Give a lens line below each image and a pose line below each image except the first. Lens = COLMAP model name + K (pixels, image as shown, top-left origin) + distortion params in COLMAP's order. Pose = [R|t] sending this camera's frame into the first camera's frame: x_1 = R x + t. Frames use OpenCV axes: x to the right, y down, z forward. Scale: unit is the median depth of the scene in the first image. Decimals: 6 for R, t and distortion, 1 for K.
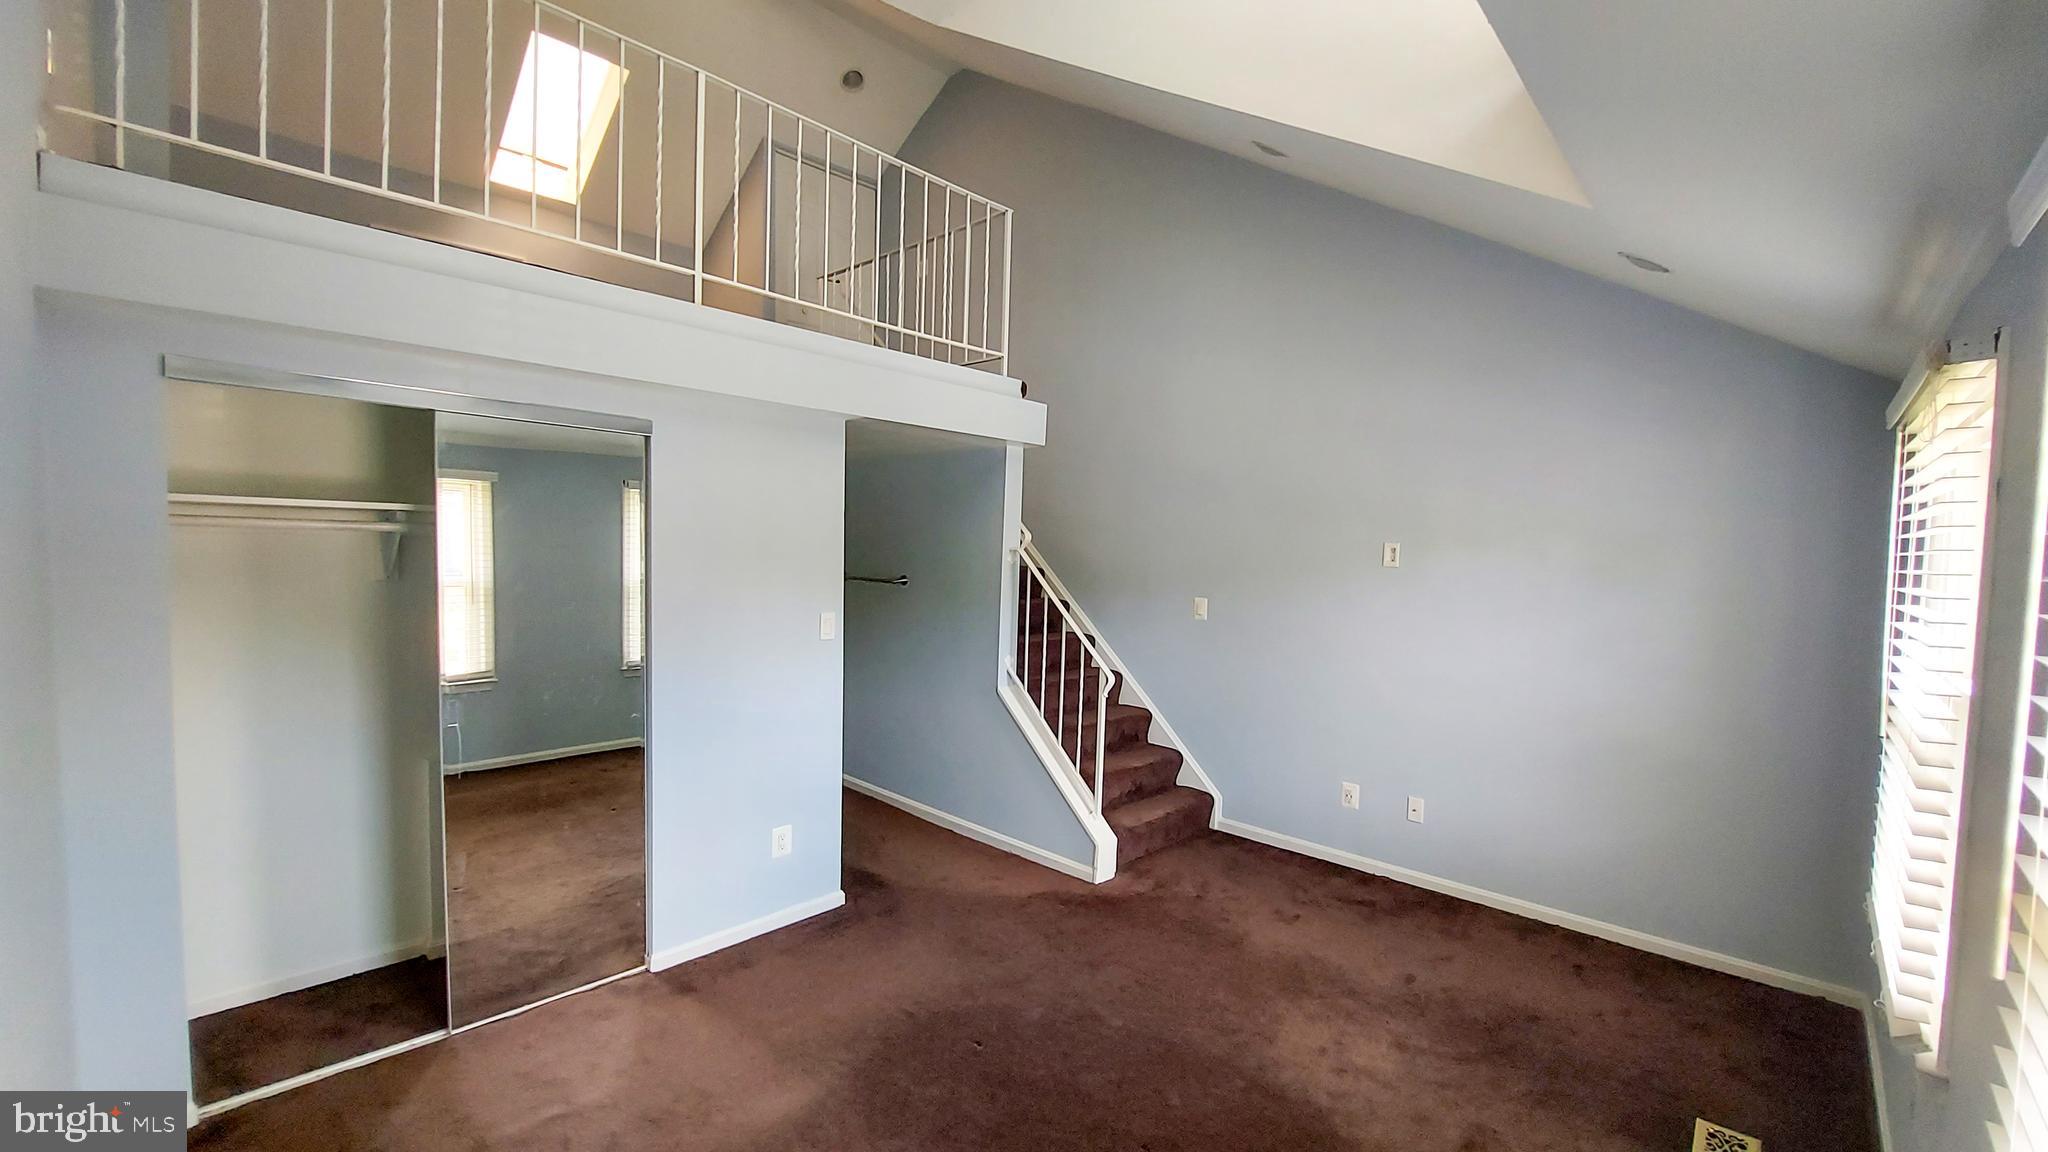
lens RADIAL K [[818.5, 0, 1039.1], [0, 818.5, 577.7], [0, 0, 1]] dist [-0.022680, 0.001494]
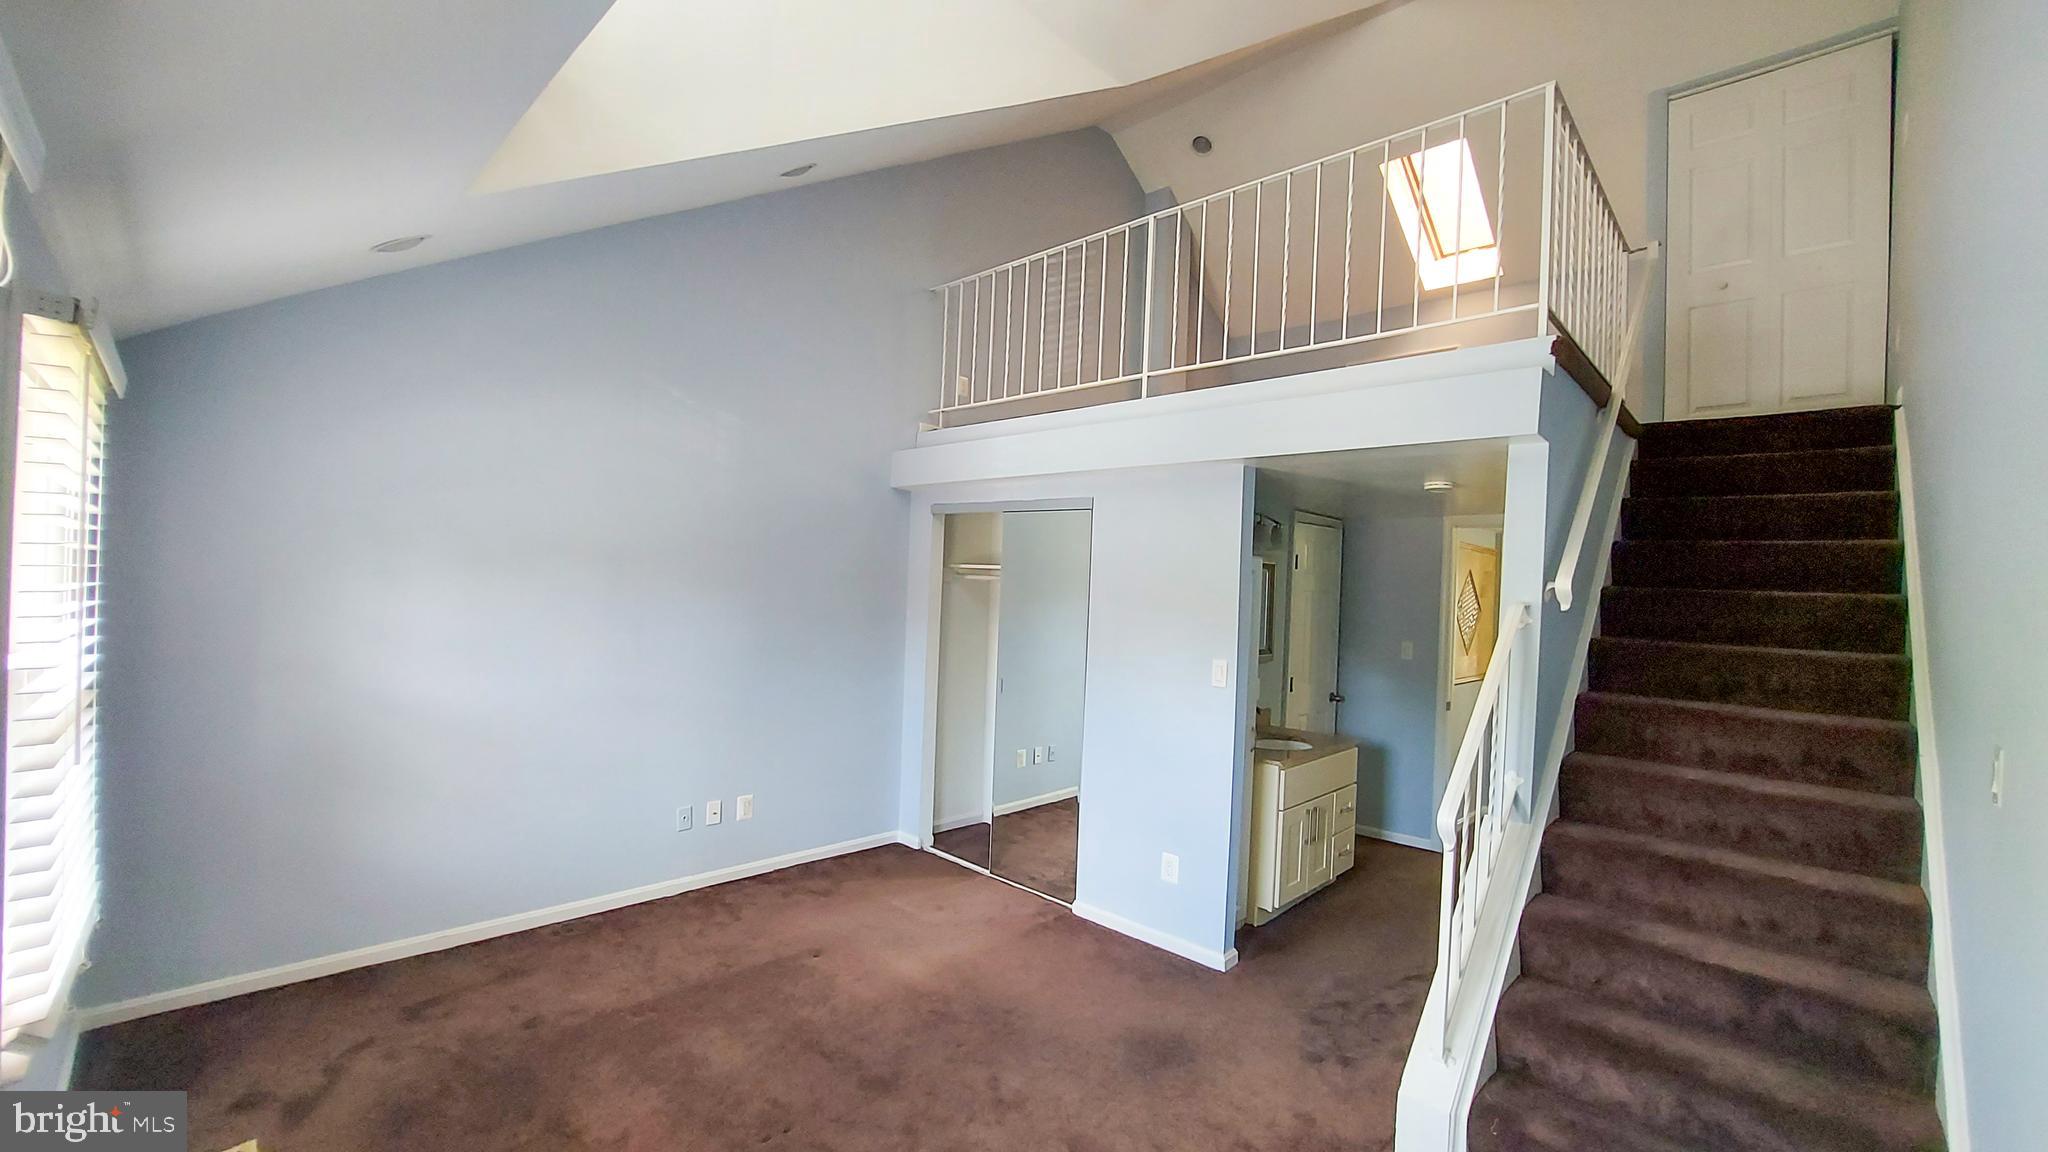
lens RADIAL K [[818.5, 0, 1038.0], [0, 818.5, 585.0], [0, 0, 1]] dist [-0.022680, 0.001494]
pose [[-0.010020, -0.024641, -0.999646, 0.767028], [-0.081669, 0.996377, -0.023741, -0.006594], [0.996609, 0.081403, -0.011997, 0.813147]]
